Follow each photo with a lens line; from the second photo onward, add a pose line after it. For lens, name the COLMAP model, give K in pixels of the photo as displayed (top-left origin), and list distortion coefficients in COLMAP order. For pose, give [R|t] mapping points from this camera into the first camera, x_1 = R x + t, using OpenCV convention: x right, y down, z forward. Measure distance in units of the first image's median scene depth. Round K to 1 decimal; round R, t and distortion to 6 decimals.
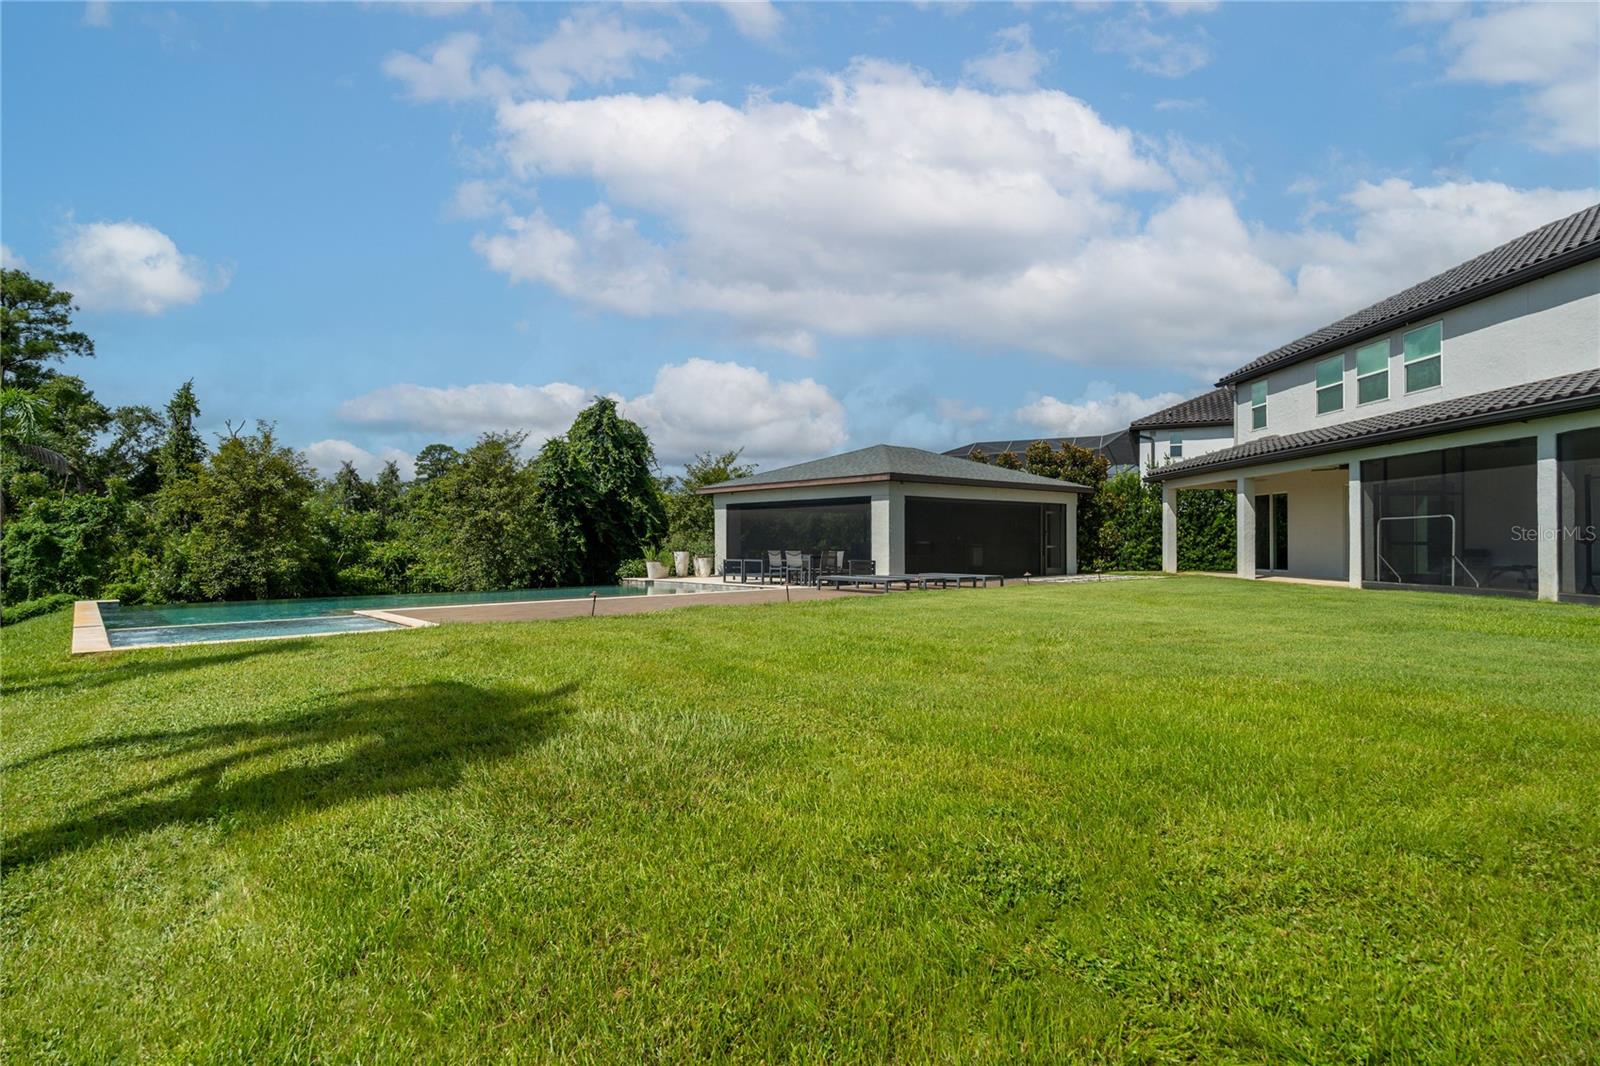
lens RADIAL K [[855.8, 0, 802.6], [0, 855.8, 533.6], [0, 0, 1]] dist [0.000565, 0.000351]
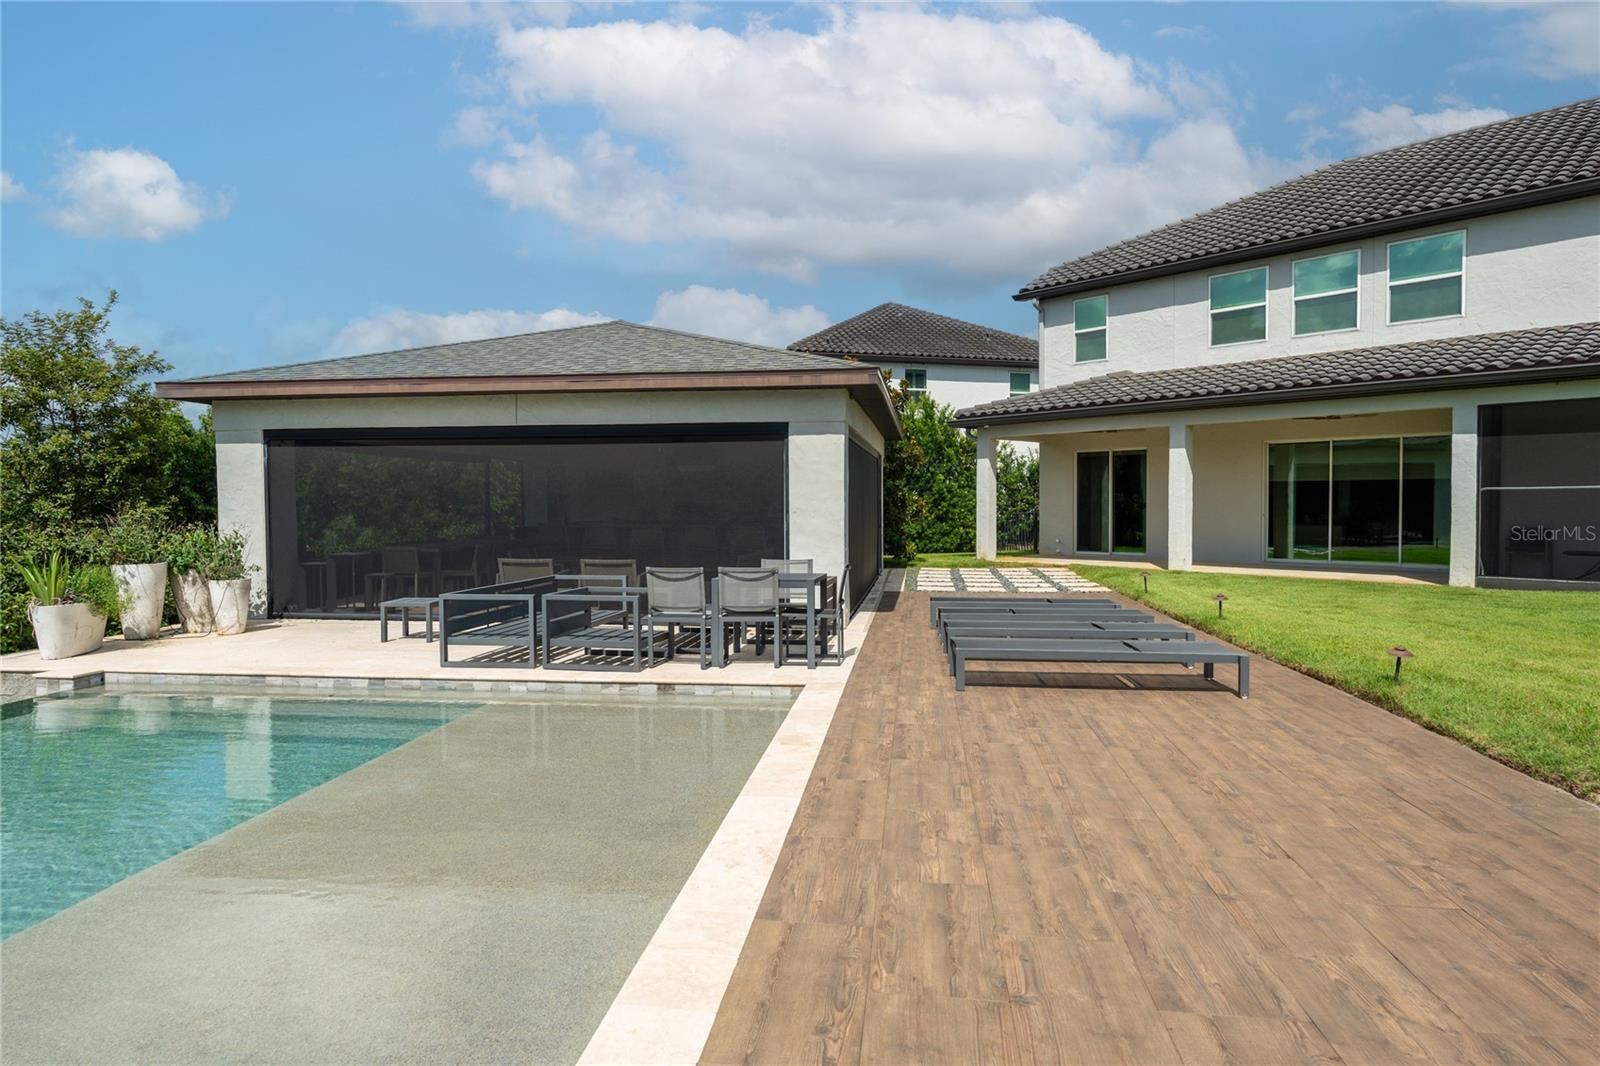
lens RADIAL K [[934.4, 0, 795.9], [0, 934.4, 530.4], [0, 0, 1]] dist [-0.003340, 0.000137]
pose [[0.751450, -0.023116, 0.659385, -0.219271], [-0.003131, 0.999250, 0.038599, -0.008233], [-0.659783, -0.031070, 0.750814, 0.638242]]
